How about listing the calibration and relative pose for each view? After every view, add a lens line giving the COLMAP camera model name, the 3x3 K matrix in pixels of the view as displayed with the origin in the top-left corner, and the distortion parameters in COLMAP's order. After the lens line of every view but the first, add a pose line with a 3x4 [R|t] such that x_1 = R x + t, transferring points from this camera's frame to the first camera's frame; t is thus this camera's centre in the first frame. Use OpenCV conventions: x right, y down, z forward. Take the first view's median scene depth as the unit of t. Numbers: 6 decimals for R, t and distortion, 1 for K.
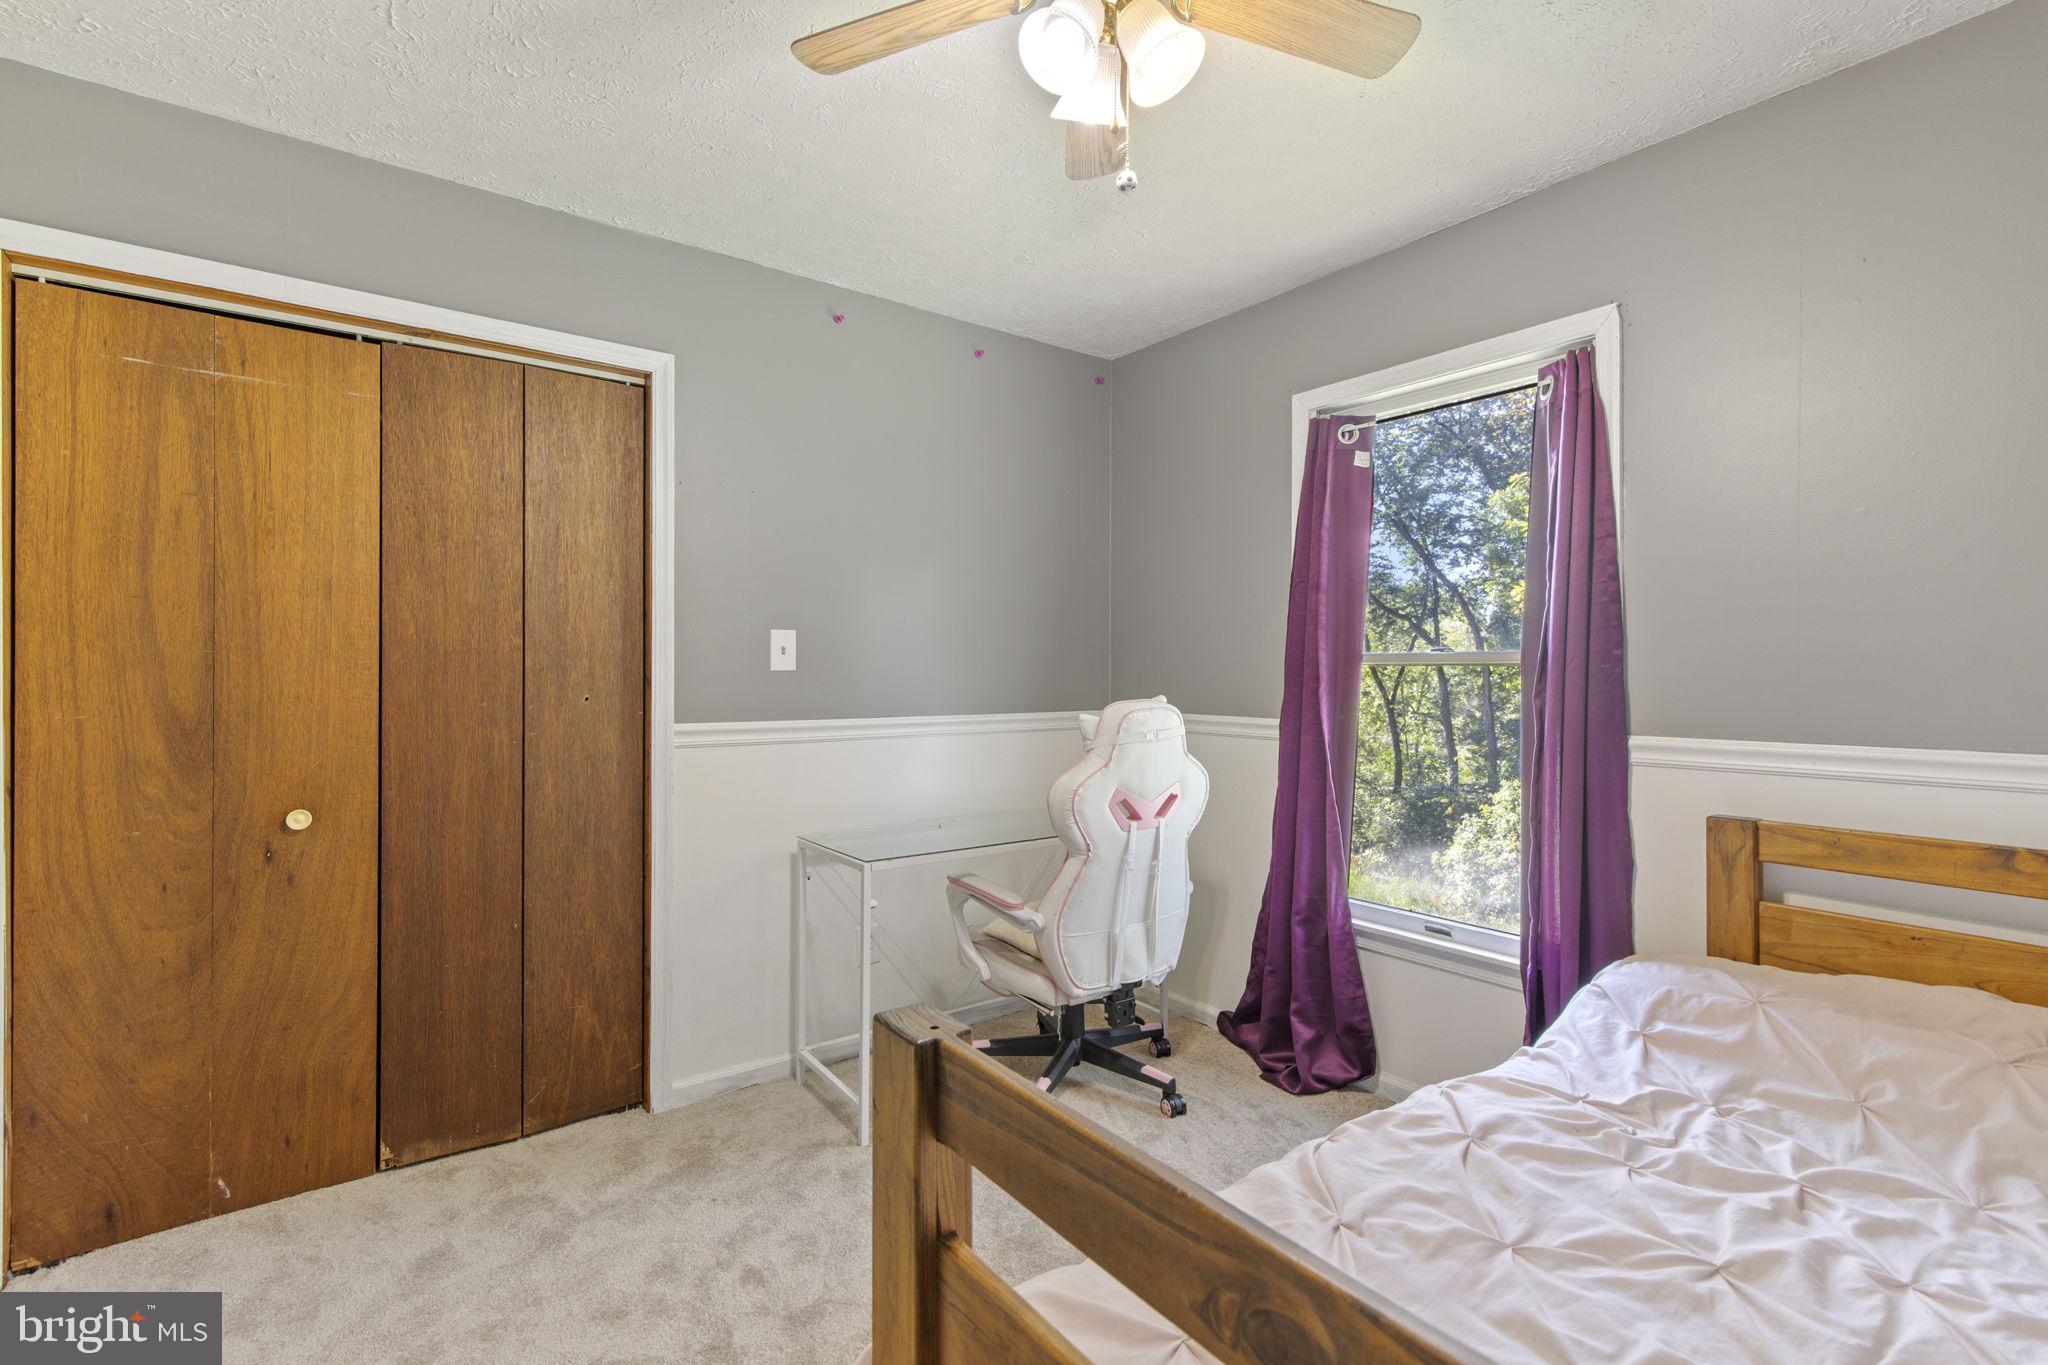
lens RADIAL K [[915.3, 0, 1022.8], [0, 915.3, 672.5], [0, 0, 1]] dist [0.005210, 0.000735]
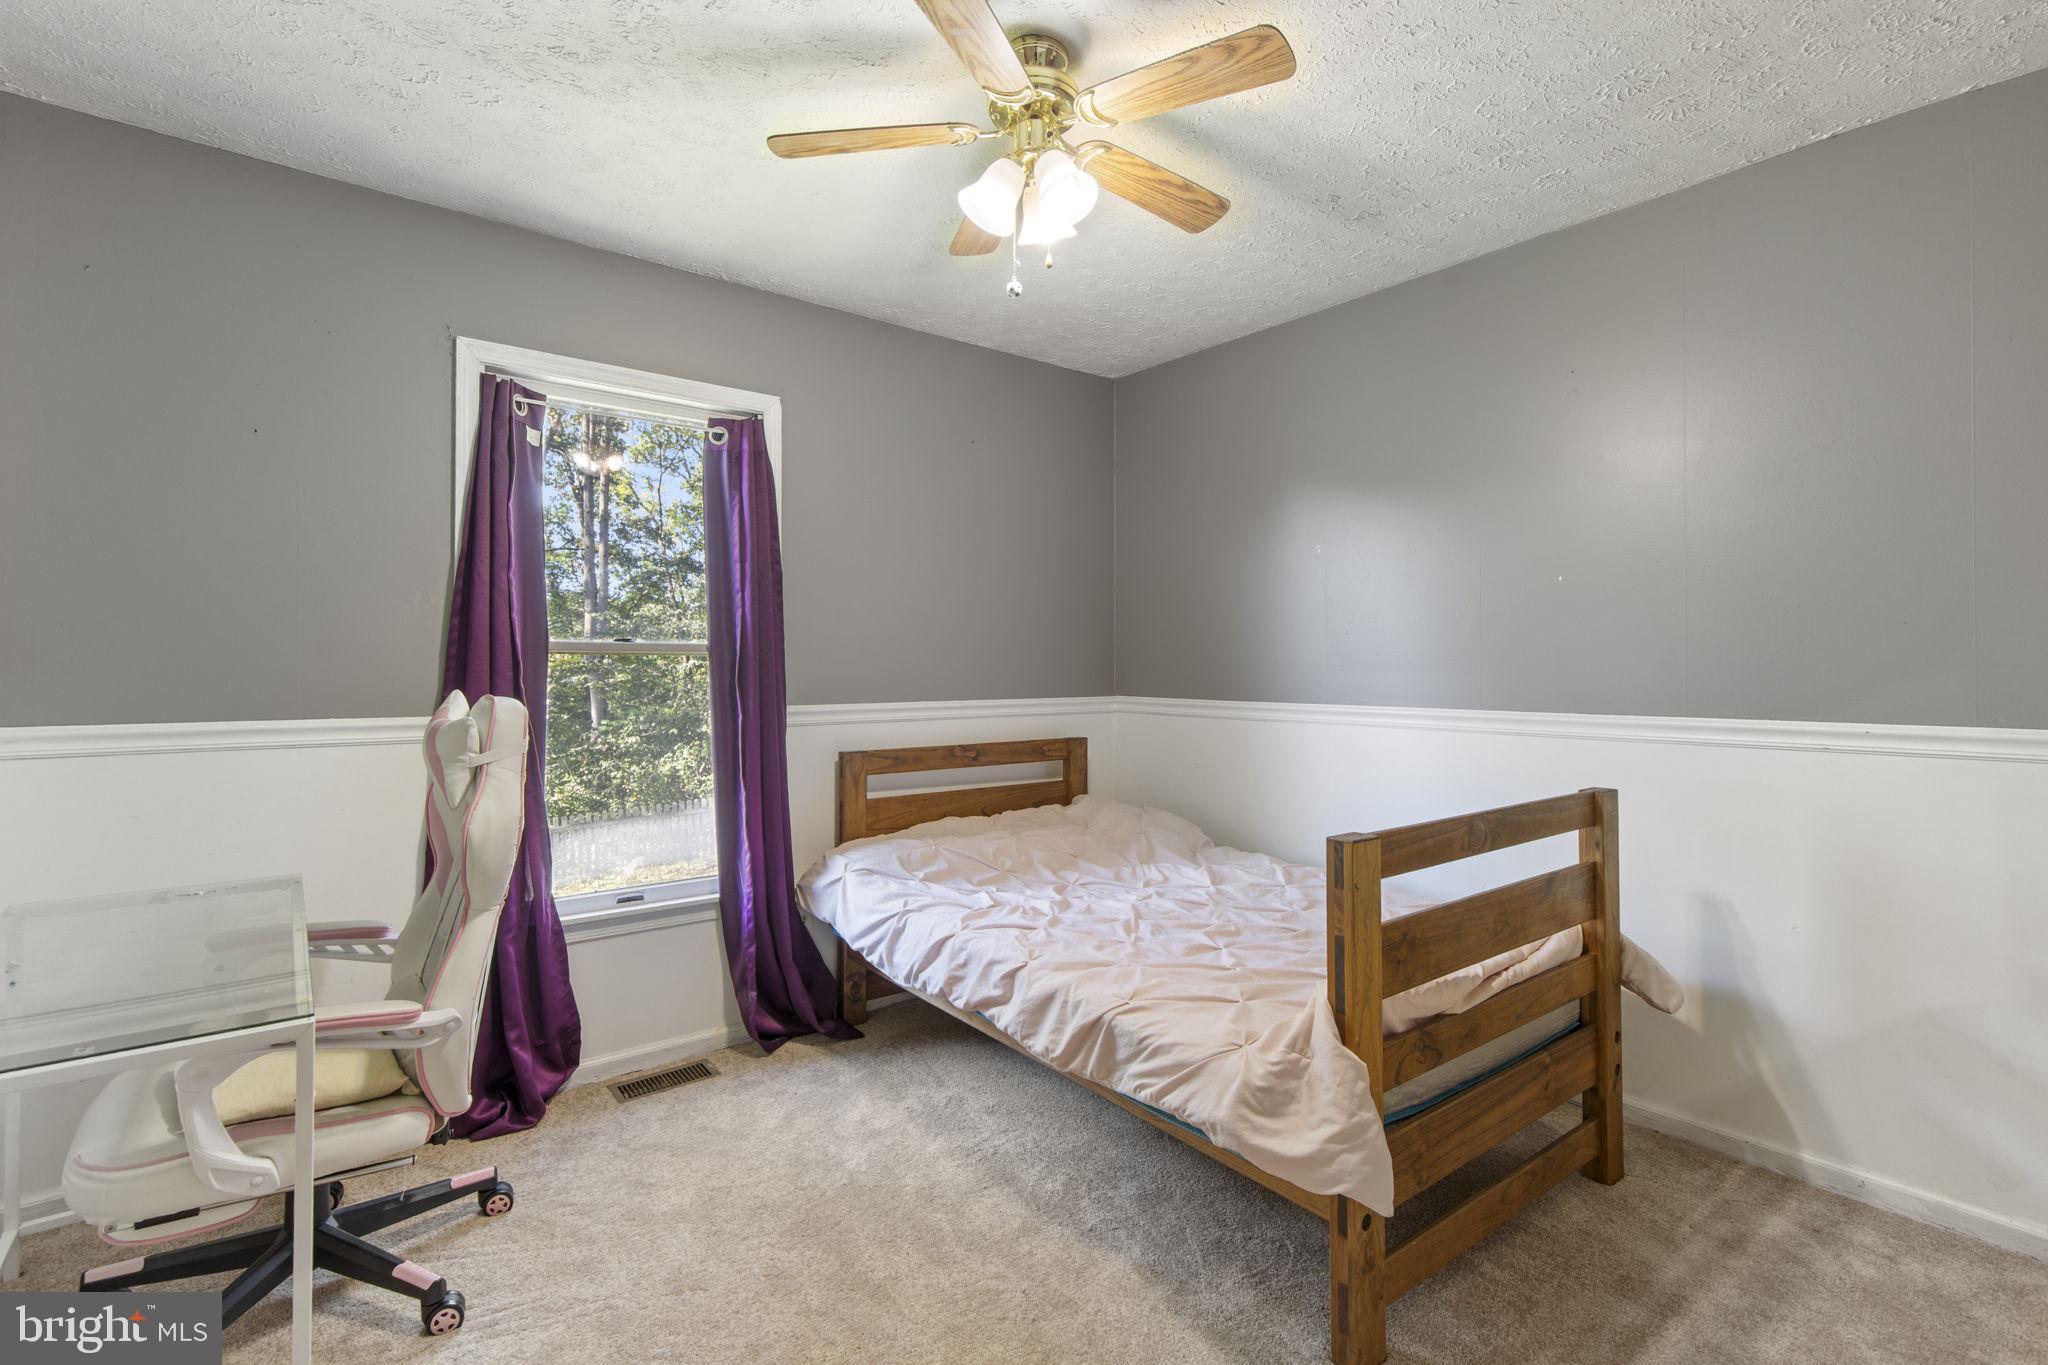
lens RADIAL K [[951.8, 0, 1024.6], [0, 951.8, 642.2], [0, 0, 1]] dist [0.003936, 0.000279]
pose [[-0.018248, 0.021771, 0.999596, -0.715655], [-0.001675, 0.999761, -0.021805, 0.002362], [-0.999832, -0.002072, -0.018207, 0.578198]]
